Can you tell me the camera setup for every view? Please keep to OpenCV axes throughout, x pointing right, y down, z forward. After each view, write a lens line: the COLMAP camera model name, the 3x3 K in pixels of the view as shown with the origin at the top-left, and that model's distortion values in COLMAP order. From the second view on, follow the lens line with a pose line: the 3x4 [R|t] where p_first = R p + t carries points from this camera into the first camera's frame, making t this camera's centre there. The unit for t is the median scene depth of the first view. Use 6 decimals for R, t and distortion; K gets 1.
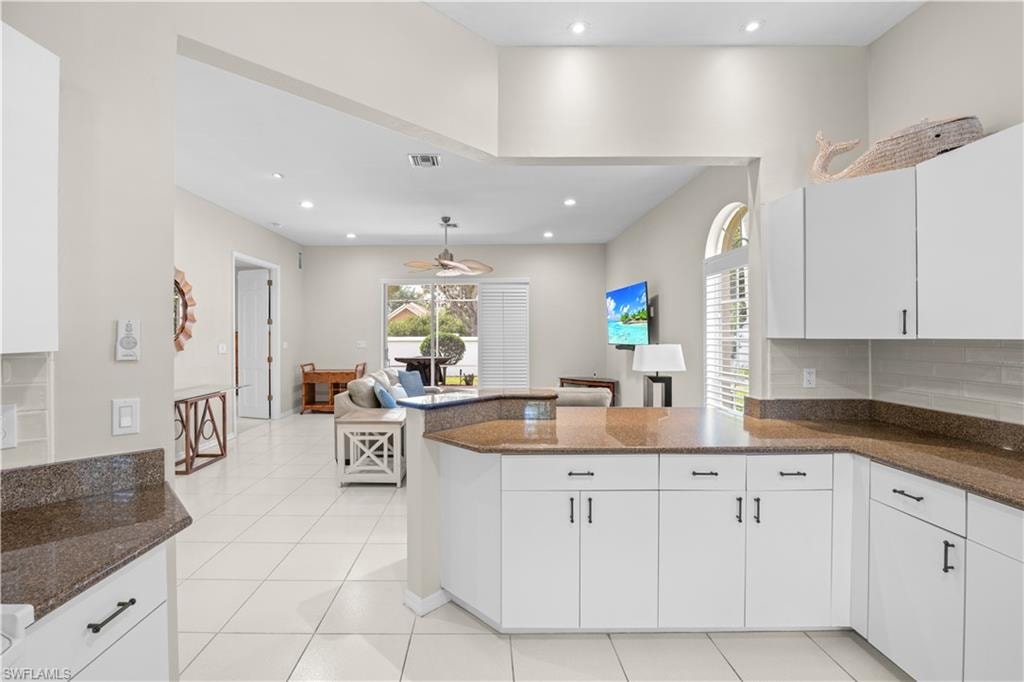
lens RADIAL K [[441.6, 0, 477.1], [0, 441.6, 337.2], [0, 0, 1]] dist [-0.022717, 0.000221]
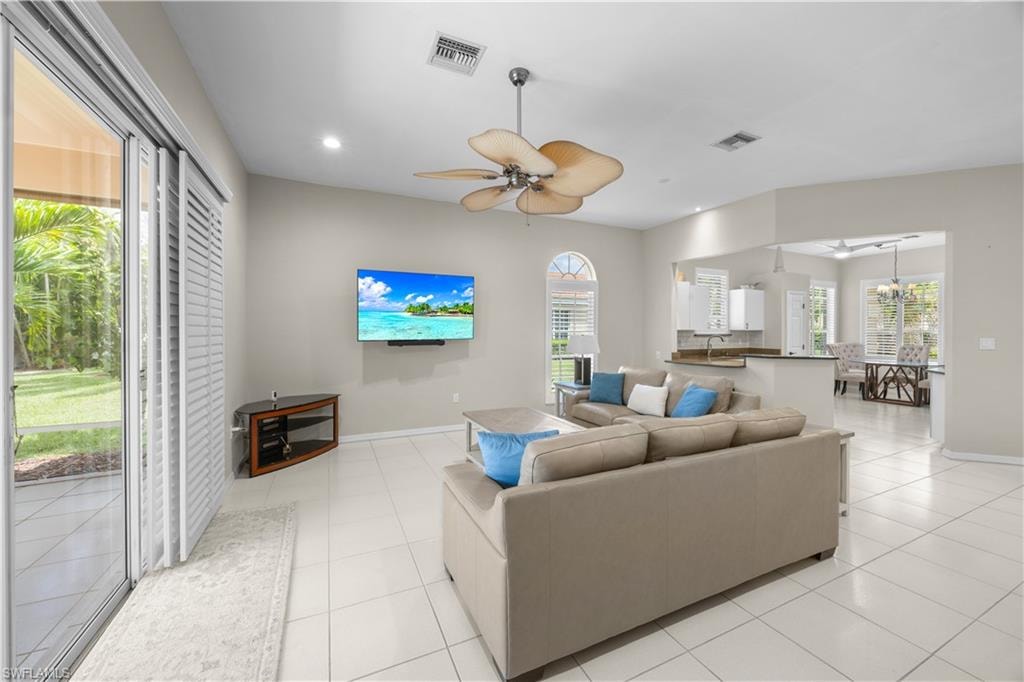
lens RADIAL K [[396.1, 0, 512.1], [0, 396.1, 332.9], [0, 0, 1]] dist [-0.001618, 0.000006]
pose [[-0.435156, -0.006174, 0.900334, -0.380311], [0.005014, 0.999944, 0.009280, -0.002859], [-0.900341, 0.008553, -0.435101, 1.030444]]
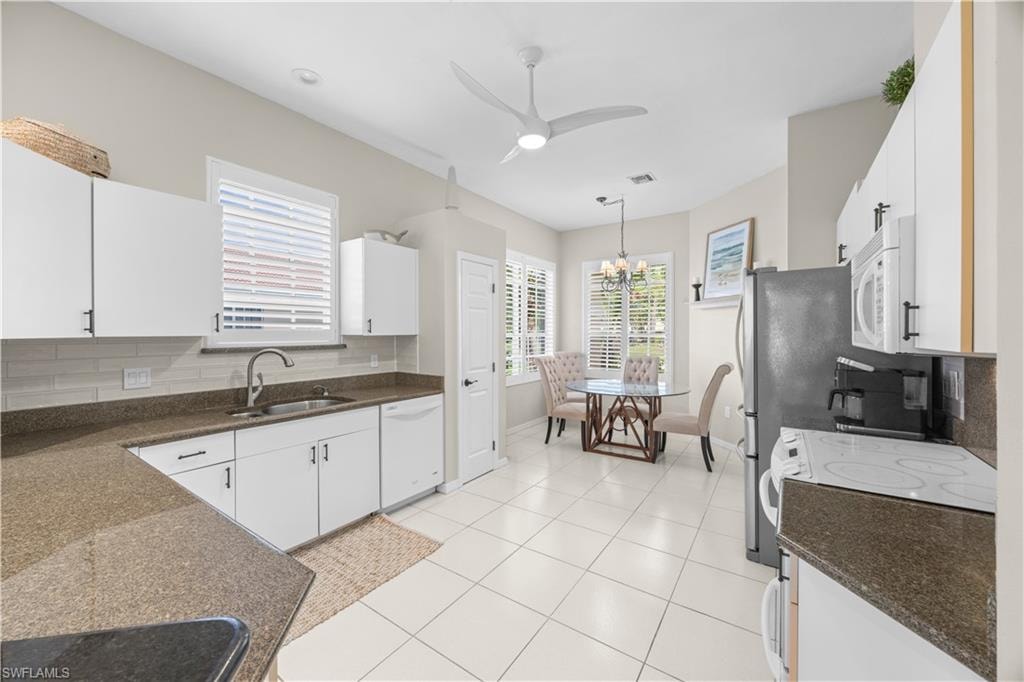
lens RADIAL K [[396.1, 0, 512.9], [0, 396.1, 330.5], [0, 0, 1]] dist [-0.001618, 0.000006]
pose [[-0.829737, 0.001401, 0.558152, -0.103150], [0.002332, 0.999997, 0.000958, -0.002719], [-0.558149, 0.002097, -0.829738, 0.328615]]
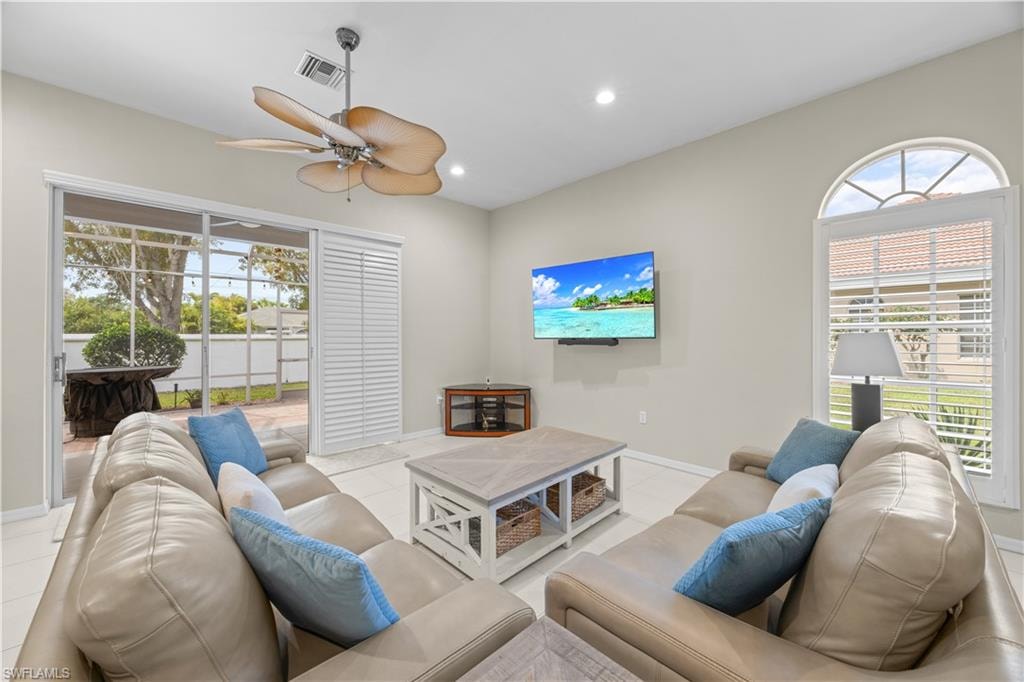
lens RADIAL K [[396.1, 0, 502.4], [0, 396.1, 334.9], [0, 0, 1]] dist [-0.001618, 0.000006]
pose [[0.716299, 0.002264, 0.697790, -0.200907], [0.001958, 0.999984, -0.005255, 0.012666], [-0.697791, 0.005130, 0.716283, 0.548305]]
